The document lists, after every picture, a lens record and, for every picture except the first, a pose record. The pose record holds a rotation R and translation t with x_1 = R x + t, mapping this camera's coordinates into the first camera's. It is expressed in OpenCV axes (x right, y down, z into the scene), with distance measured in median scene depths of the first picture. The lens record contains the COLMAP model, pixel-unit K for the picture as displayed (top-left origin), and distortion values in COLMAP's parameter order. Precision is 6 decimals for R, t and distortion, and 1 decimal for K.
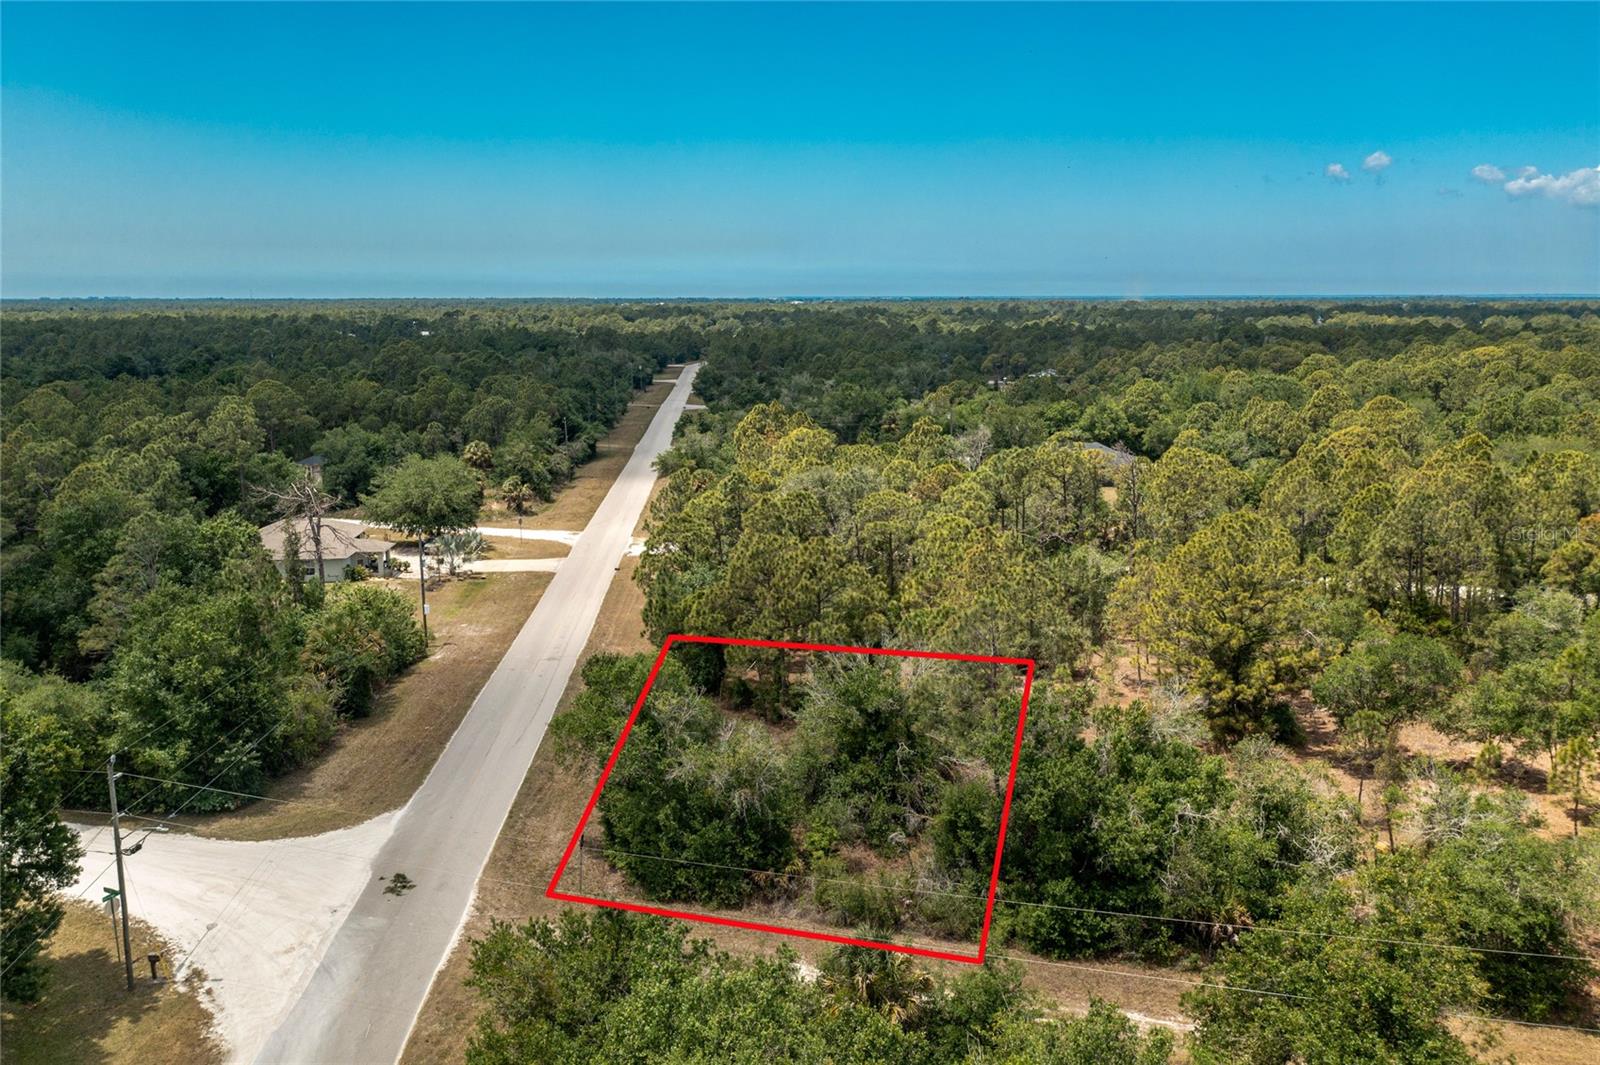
lens RADIAL K [[1309.3, 0, 796.2], [0, 1309.3, 529.9], [0, 0, 1]] dist [0.005881, -0.003329]
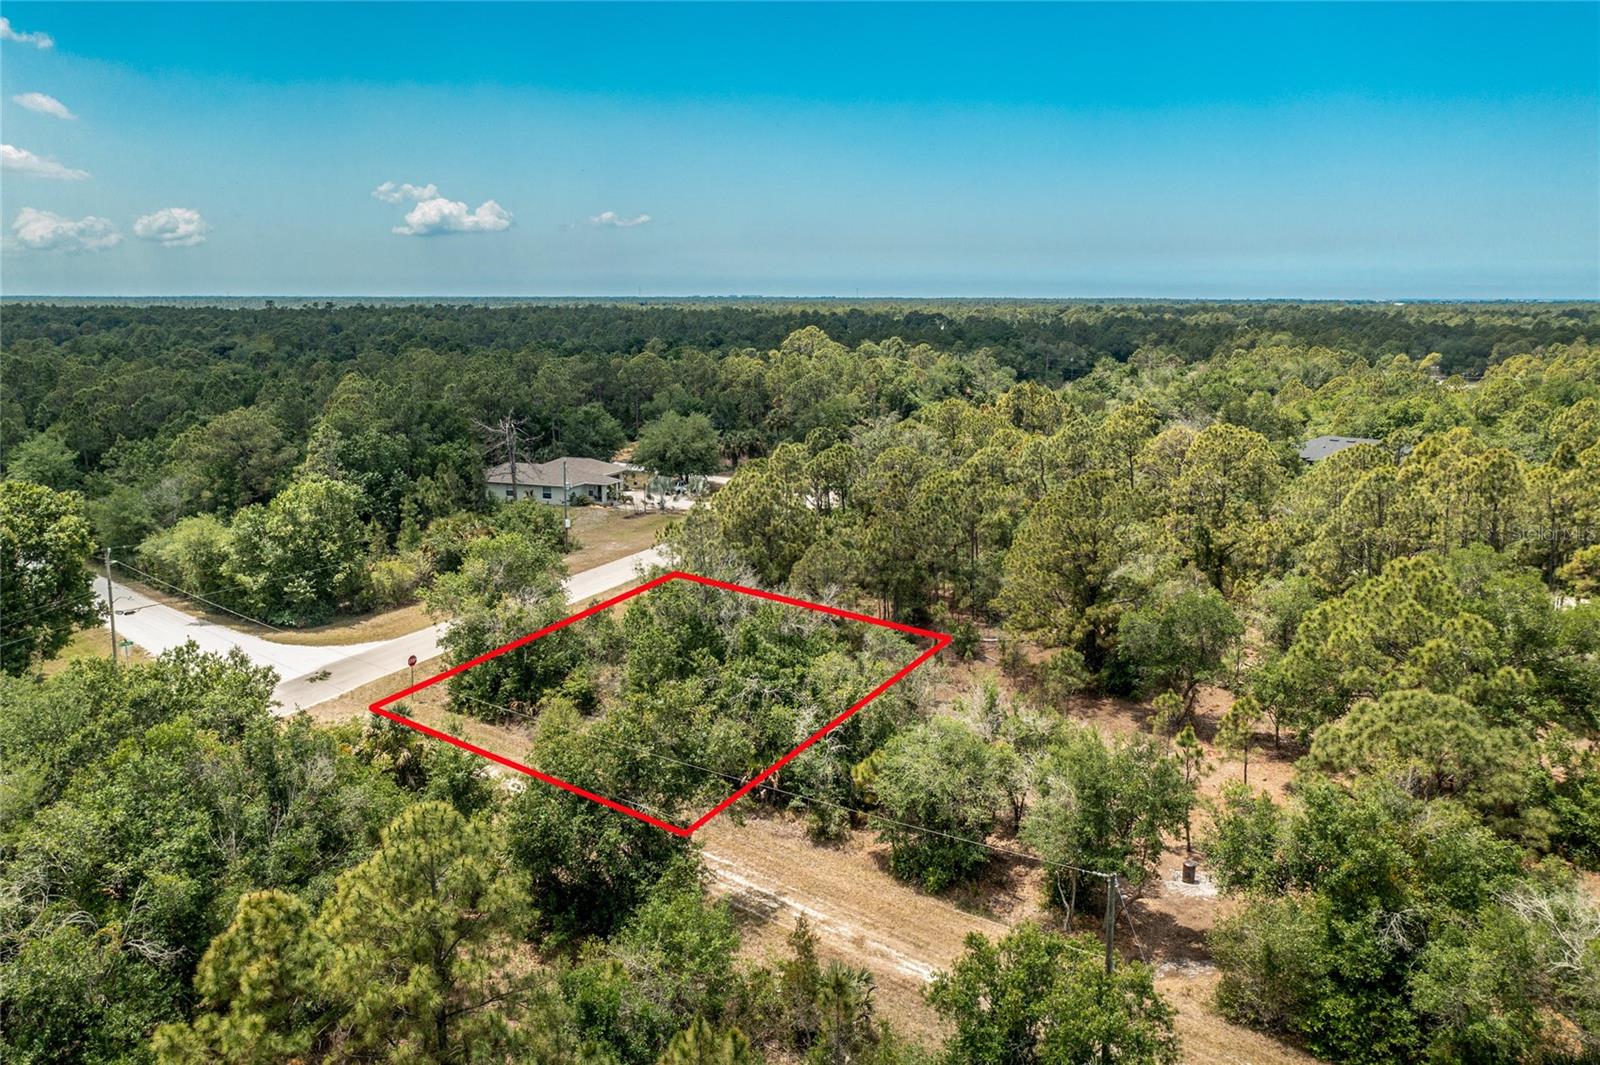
lens RADIAL K [[1309.3, 0, 800.7], [0, 1309.3, 530.7], [0, 0, 1]] dist [0.005881, -0.003329]
pose [[0.900020, 0.076735, -0.429040, 0.680299], [-0.077792, 0.996855, 0.015100, 0.048141], [0.428850, 0.019785, 0.903159, -0.045998]]
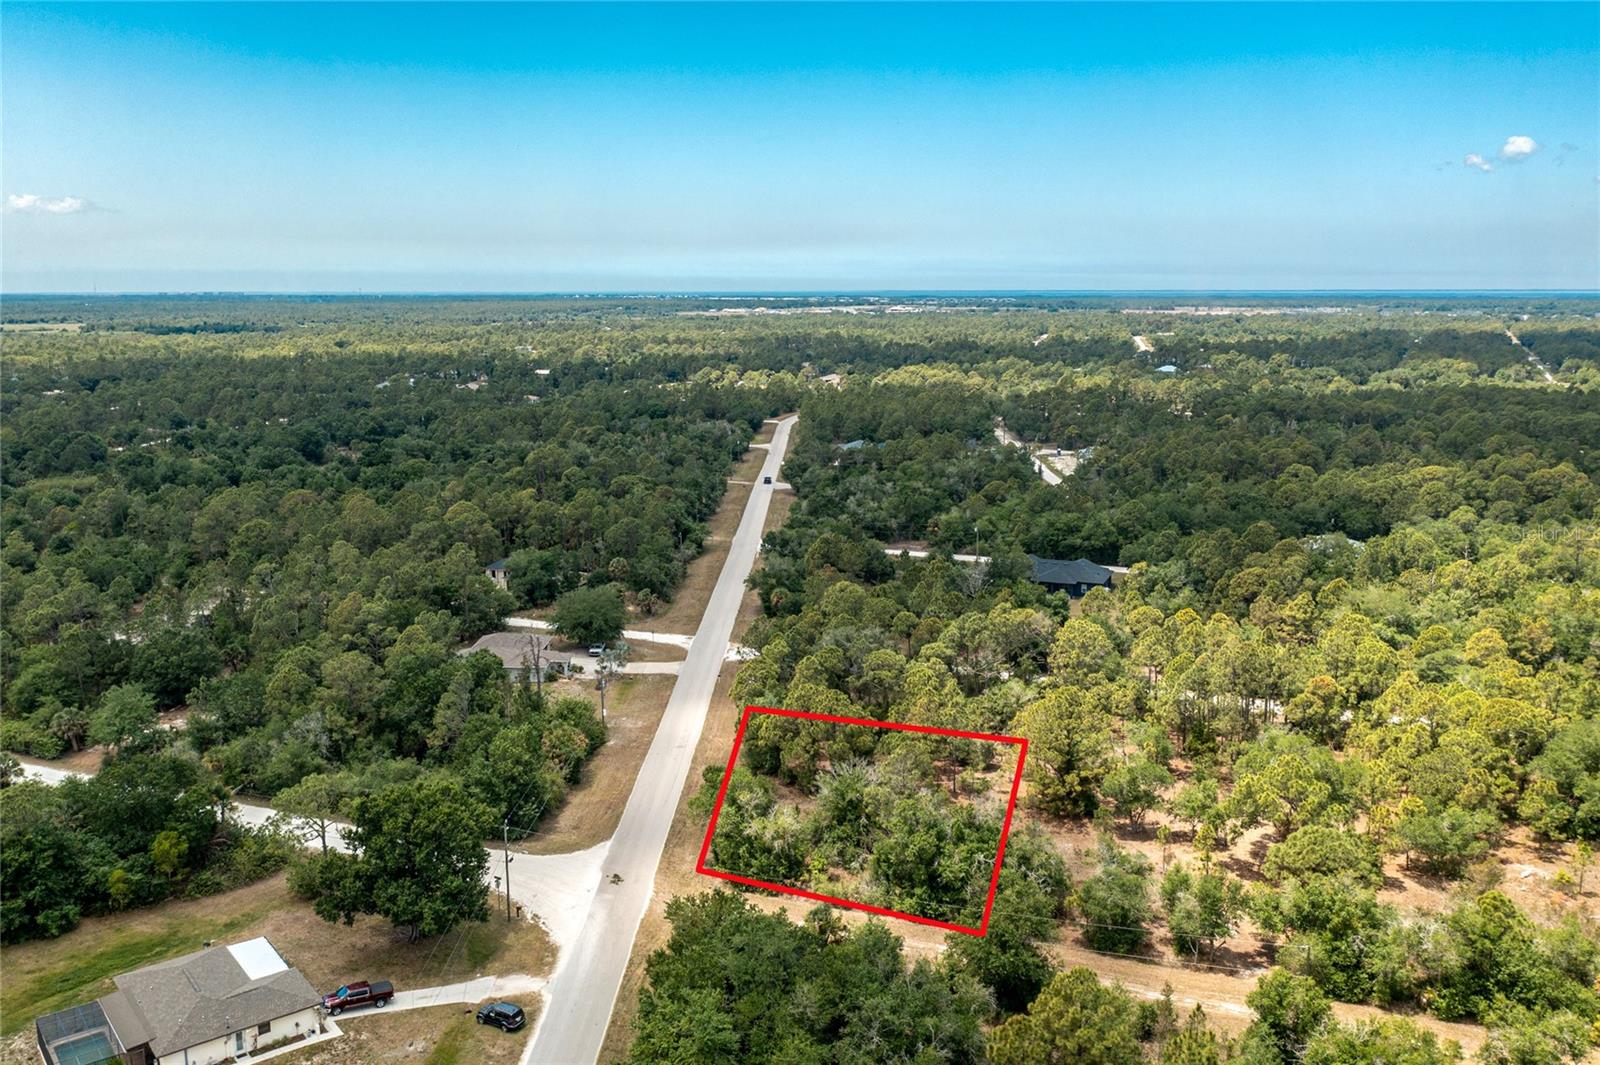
lens RADIAL K [[1309.3, 0, 802.6], [0, 1309.3, 535.6], [0, 0, 1]] dist [0.005881, -0.003329]
pose [[0.997528, 0.016688, -0.068264, 0.115885], [-0.016718, 0.999860, 0.000135, -0.257391], [0.068257, 0.001006, 0.997667, -0.968358]]
